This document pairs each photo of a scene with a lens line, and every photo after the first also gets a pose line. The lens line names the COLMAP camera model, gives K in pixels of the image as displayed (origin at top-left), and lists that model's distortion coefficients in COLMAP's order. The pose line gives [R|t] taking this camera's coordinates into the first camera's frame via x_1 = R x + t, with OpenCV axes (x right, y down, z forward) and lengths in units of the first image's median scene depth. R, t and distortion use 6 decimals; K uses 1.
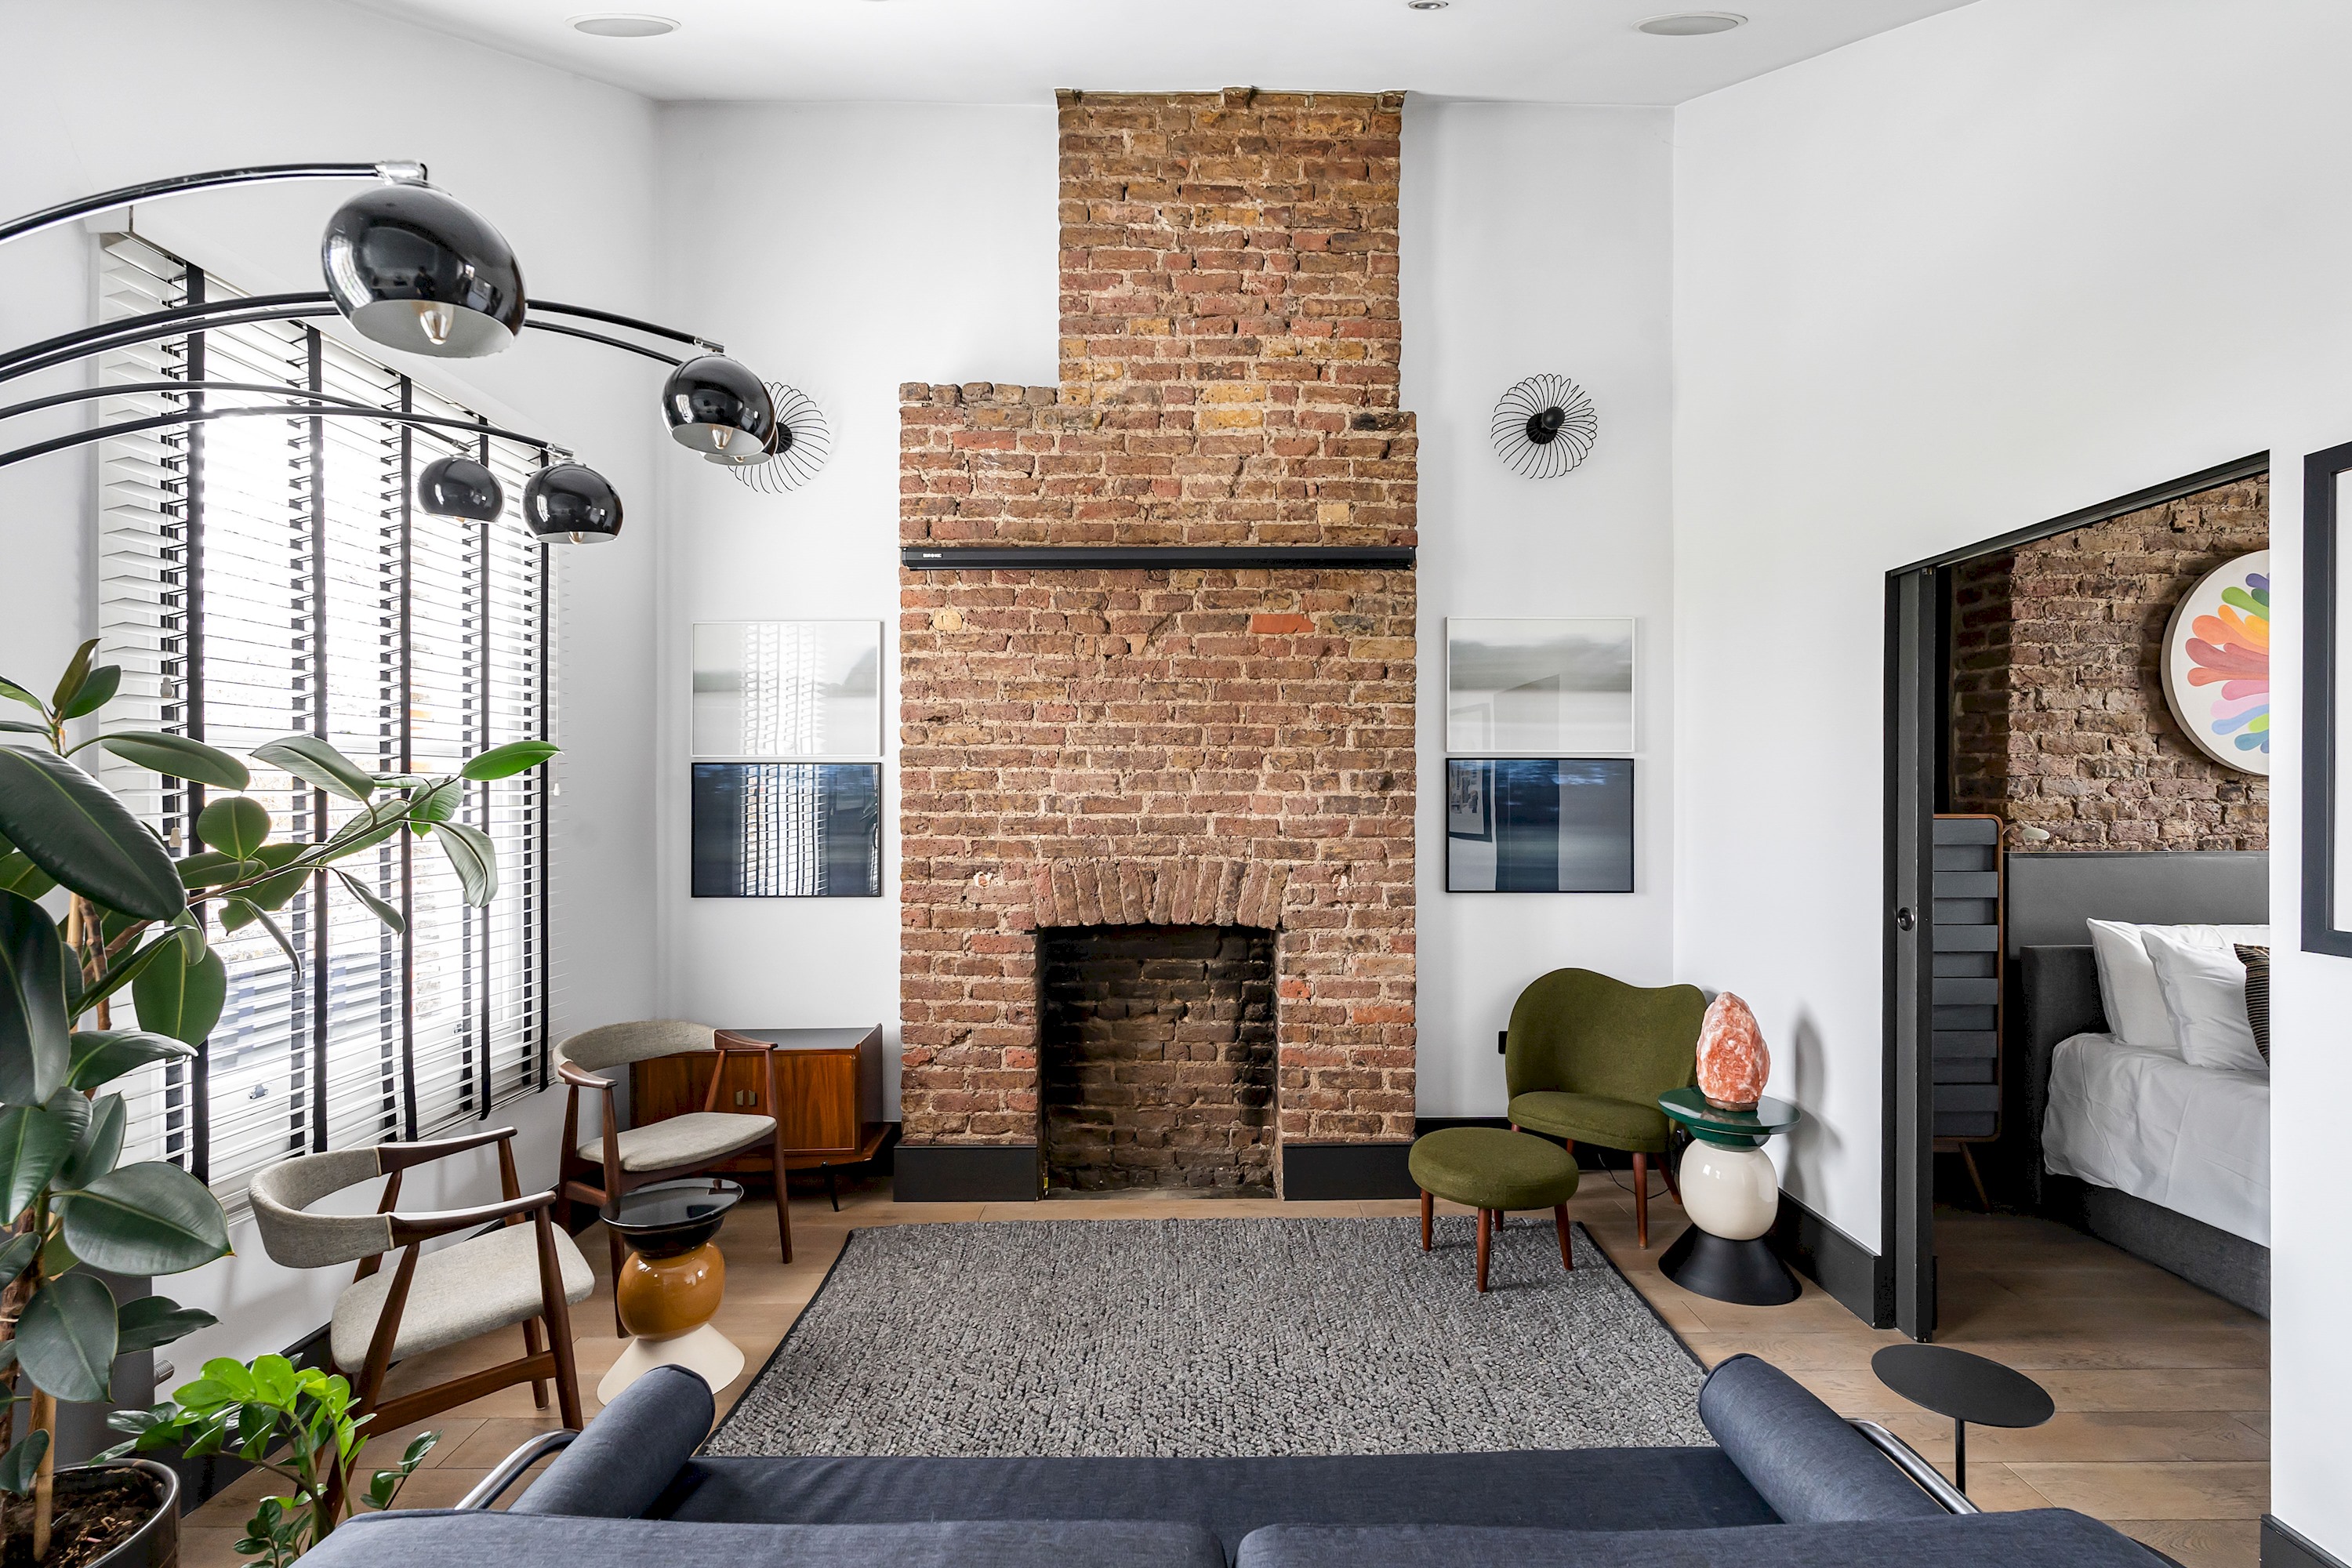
lens RADIAL K [[1059.0, 0, 1175.3], [0, 1059.0, 797.5], [0, 0, 1]] dist [-0.010003, 0.004051]
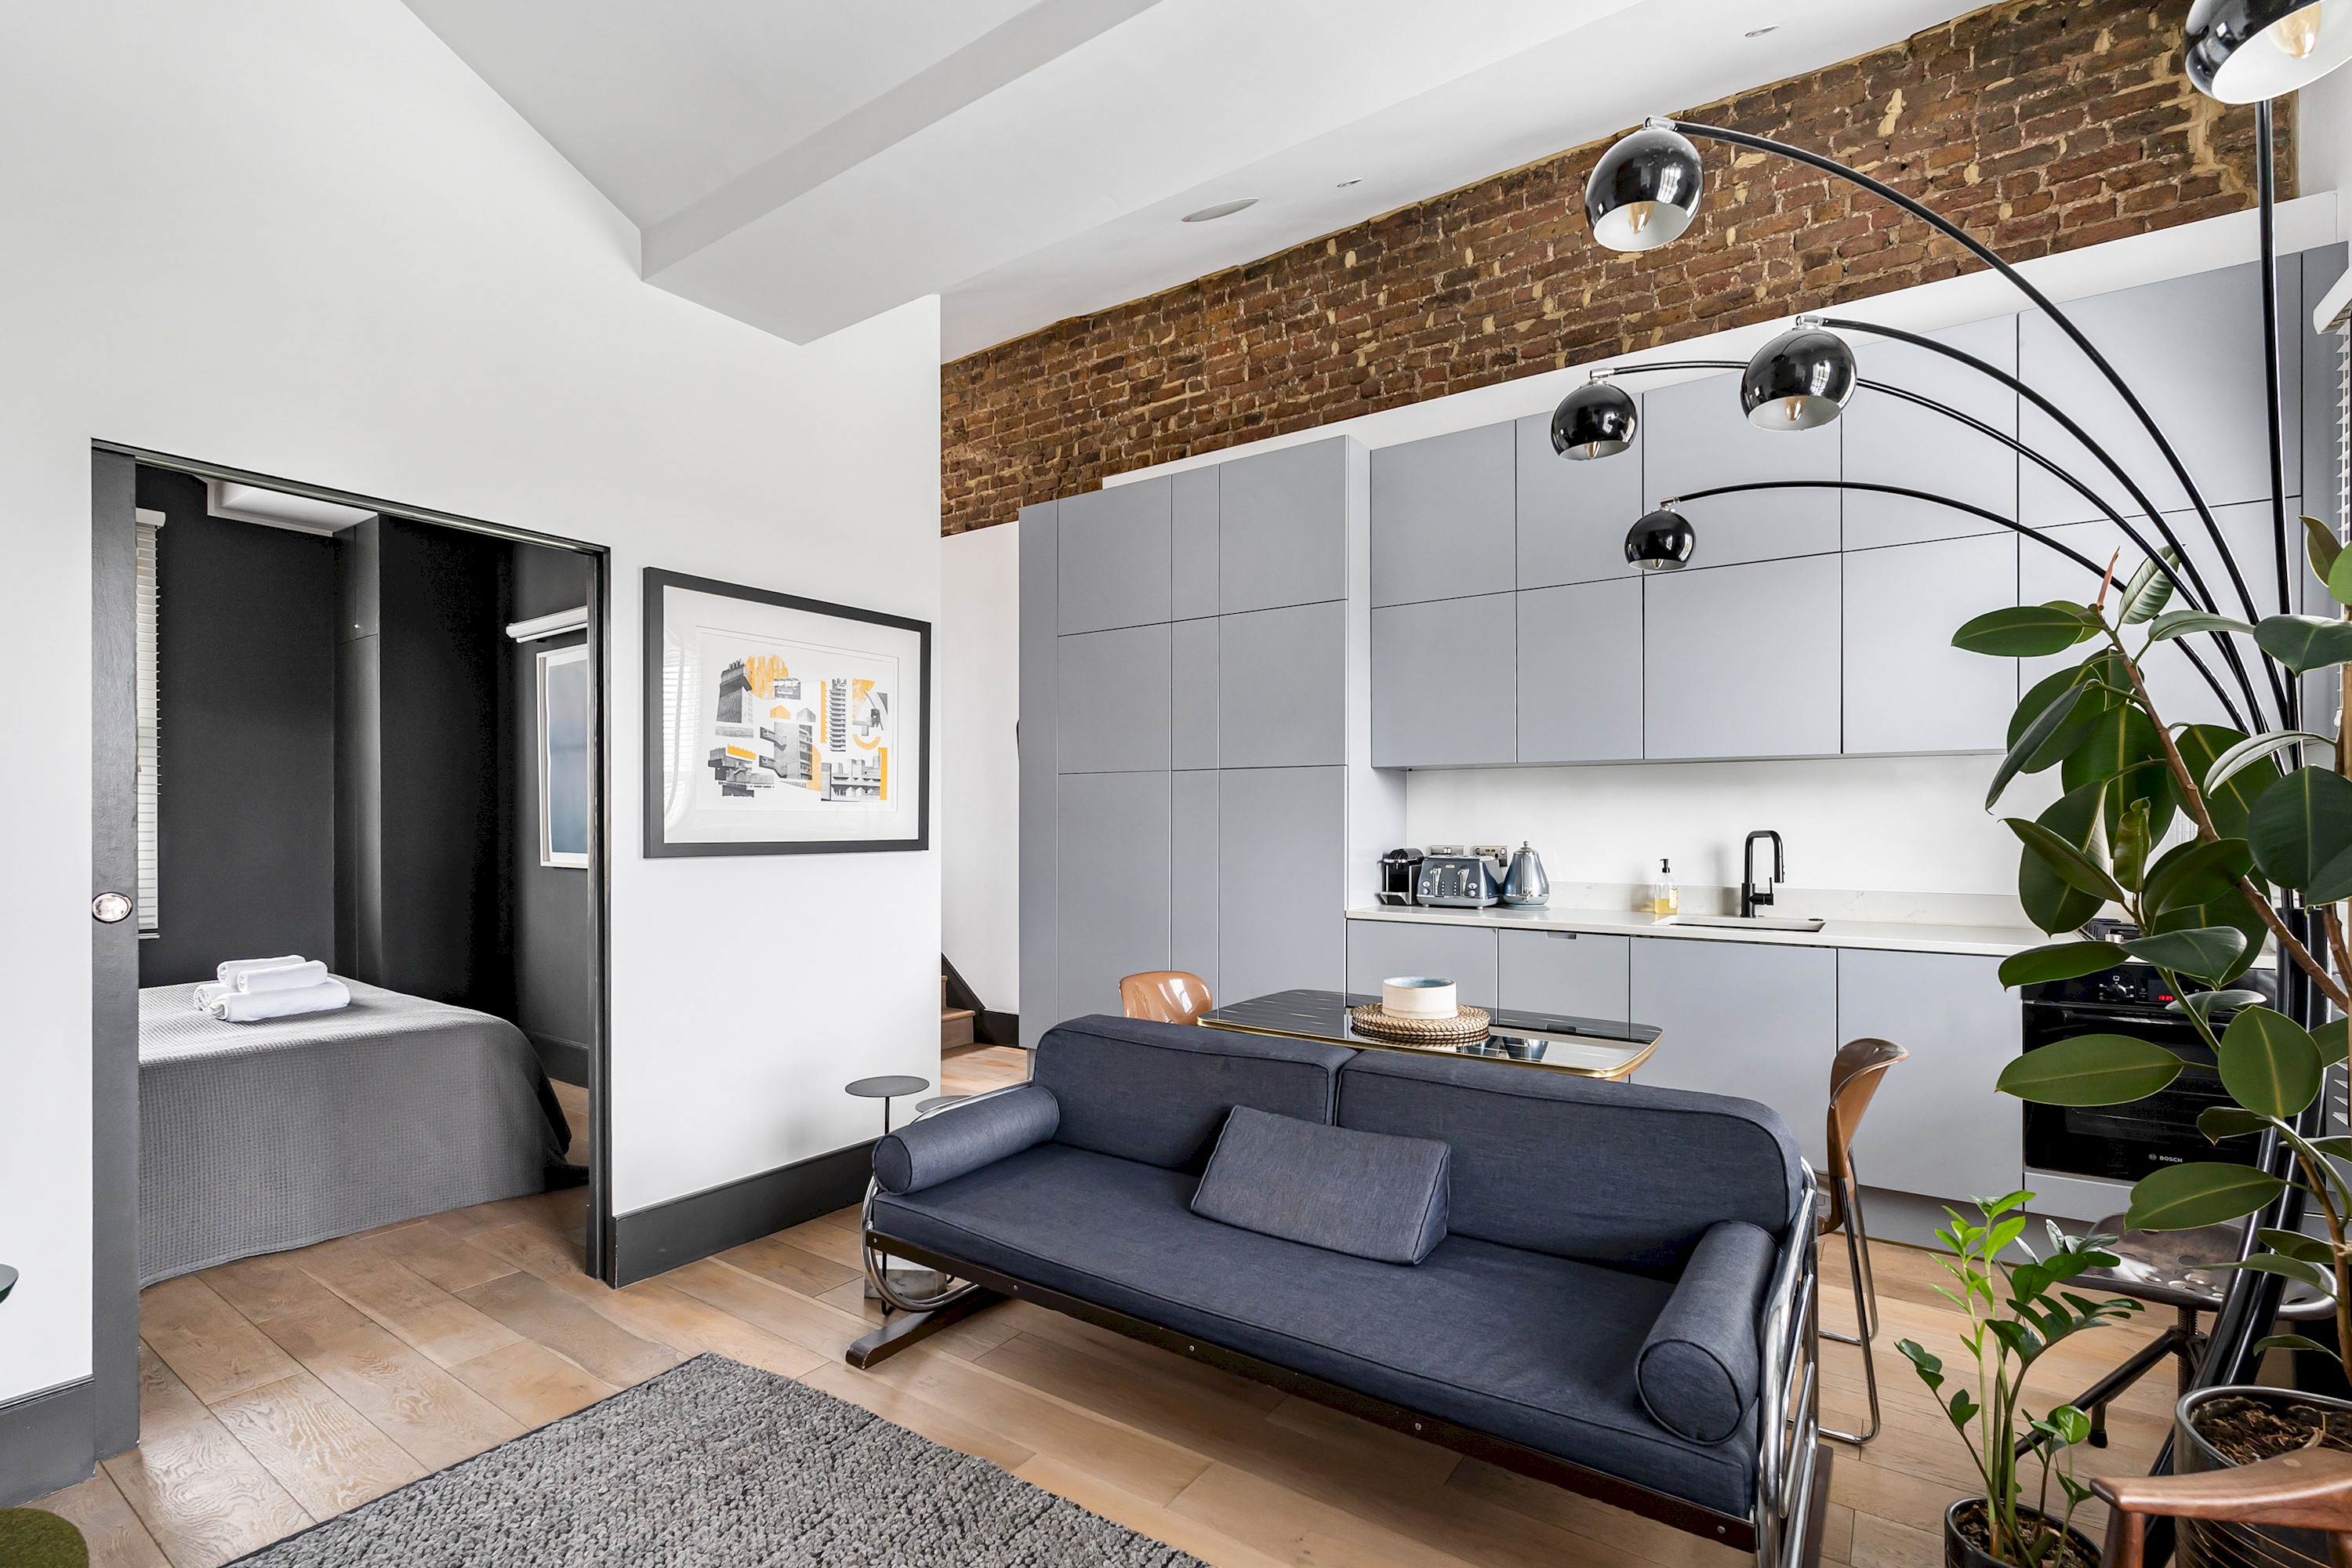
lens RADIAL K [[1075.7, 0, 1169.4], [0, 1075.7, 818.8], [0, 0, 1]] dist [-0.002728, 0.000145]
pose [[-0.824522, 0.003465, 0.565819, -0.274886], [0.002780, 0.999994, -0.002073, 0.040546], [-0.565823, -0.000136, -0.824527, 0.893291]]
